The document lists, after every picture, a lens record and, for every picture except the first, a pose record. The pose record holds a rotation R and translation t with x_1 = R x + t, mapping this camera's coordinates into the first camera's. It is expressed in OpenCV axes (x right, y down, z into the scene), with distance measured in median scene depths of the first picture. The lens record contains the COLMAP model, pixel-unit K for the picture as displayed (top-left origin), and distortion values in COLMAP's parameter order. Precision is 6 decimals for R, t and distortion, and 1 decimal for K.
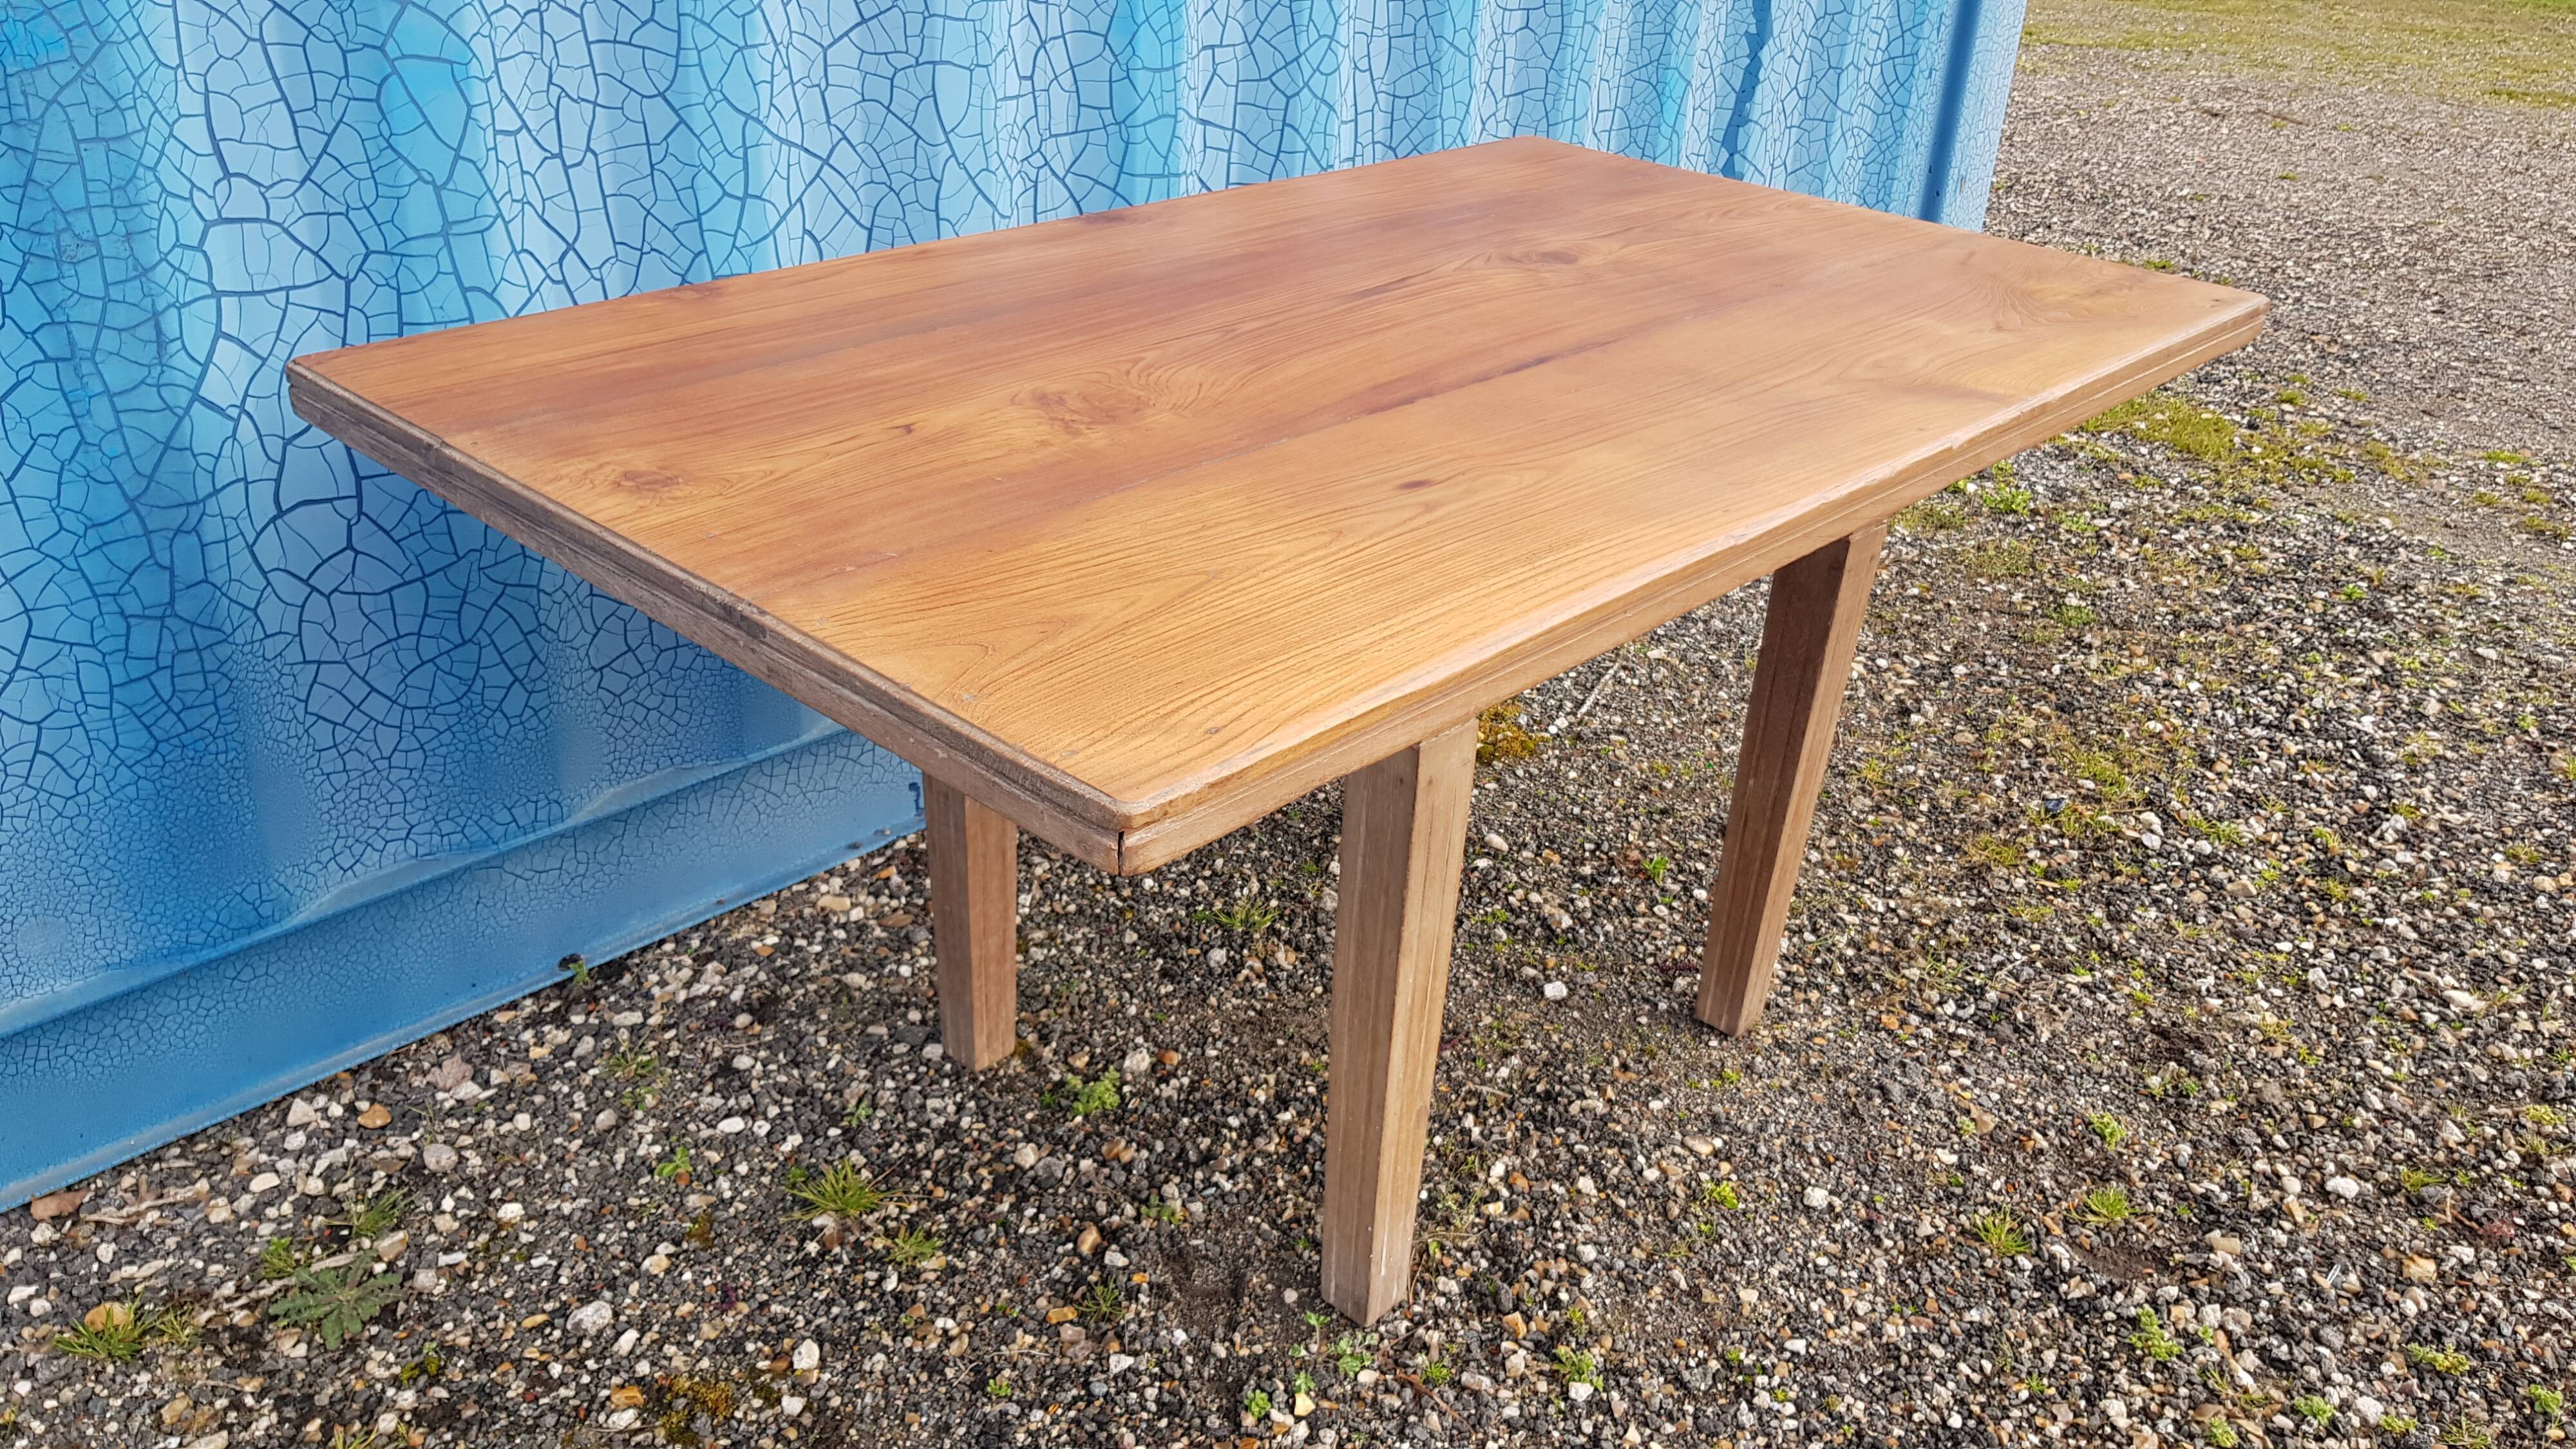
lens RADIAL K [[2005.1, 0, 1305.9], [0, 2005.1, 703.9], [0, 0, 1]] dist [0.073202, -0.144346]
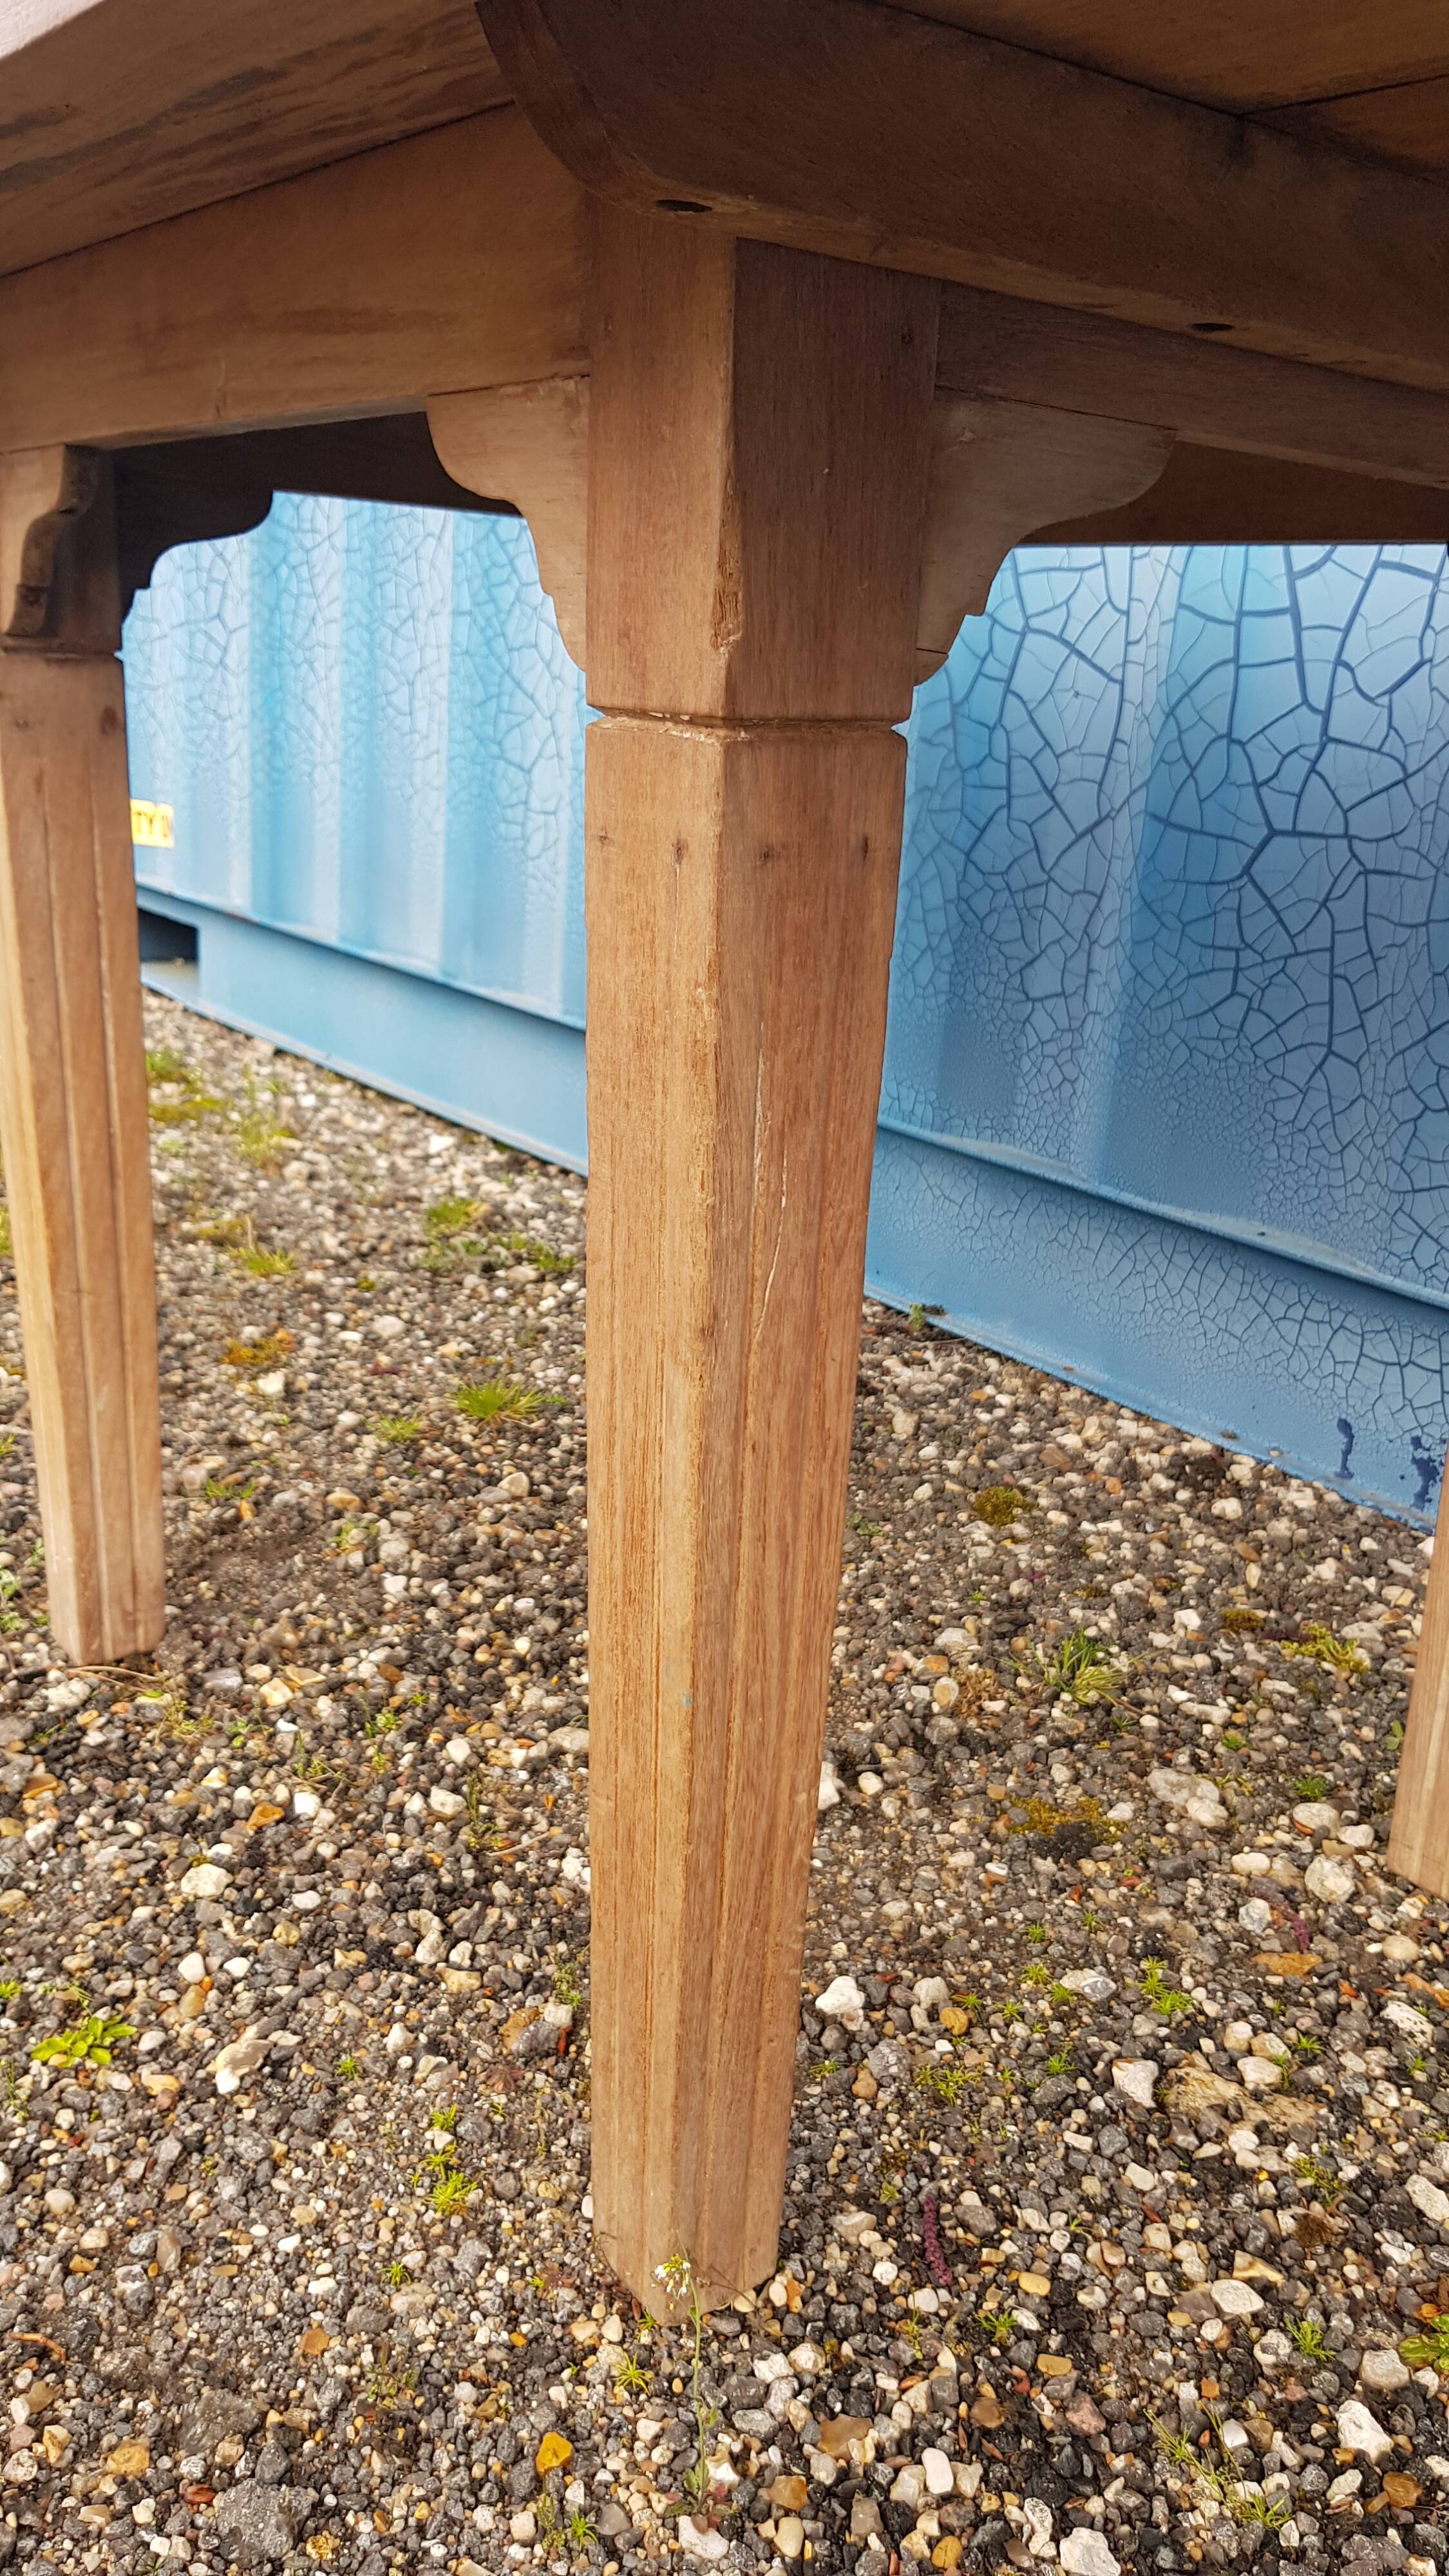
lens RADIAL K [[2005.1, 0, 704.1], [0, 2005.1, 1325.3], [0, 0, 1]] dist [0.073202, -0.144346]
pose [[-0.193671, 0.244708, -0.950058, 0.616844], [-0.493037, 0.812944, 0.309898, -0.115962], [0.848178, 0.528432, -0.036794, 1.109008]]
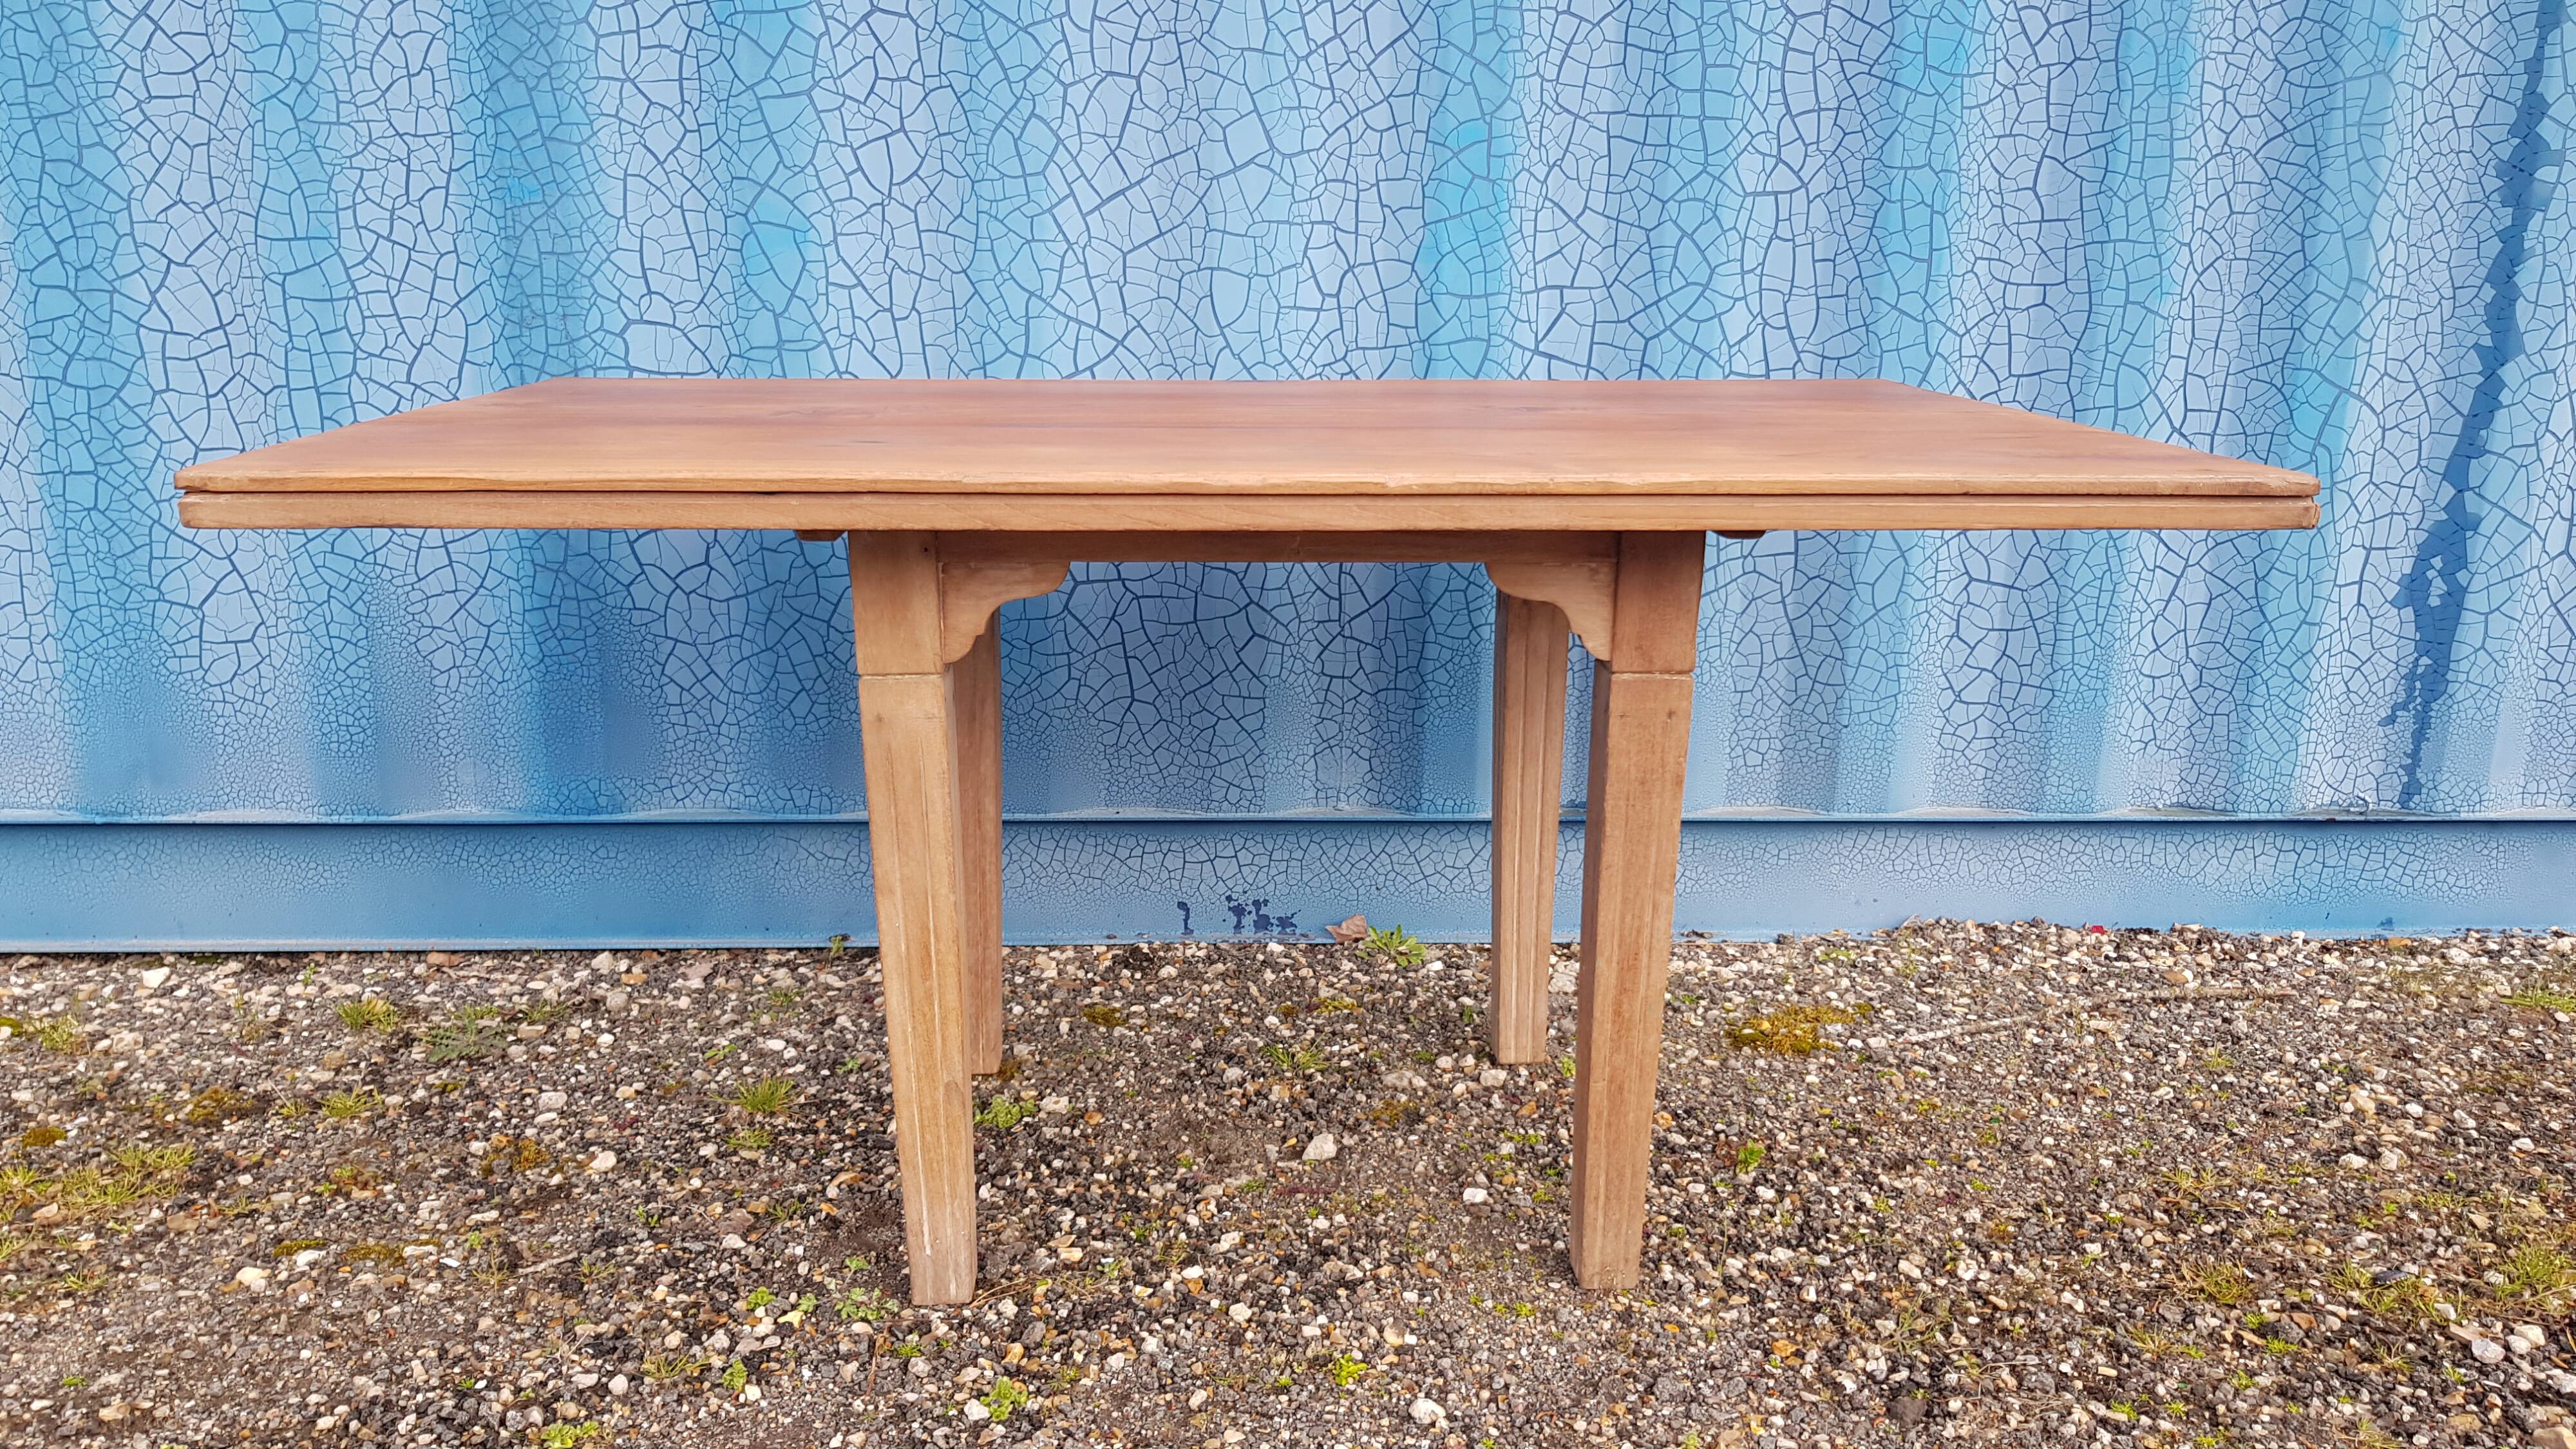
lens RADIAL K [[2005.1, 0, 1284.3], [0, 2005.1, 739.7], [0, 0, 1]] dist [0.073202, -0.144346]
pose [[0.715050, 0.123540, -0.688071, 0.809053], [-0.284262, 0.950598, -0.124732, 0.102044], [0.638670, 0.284782, 0.714843, 0.278810]]
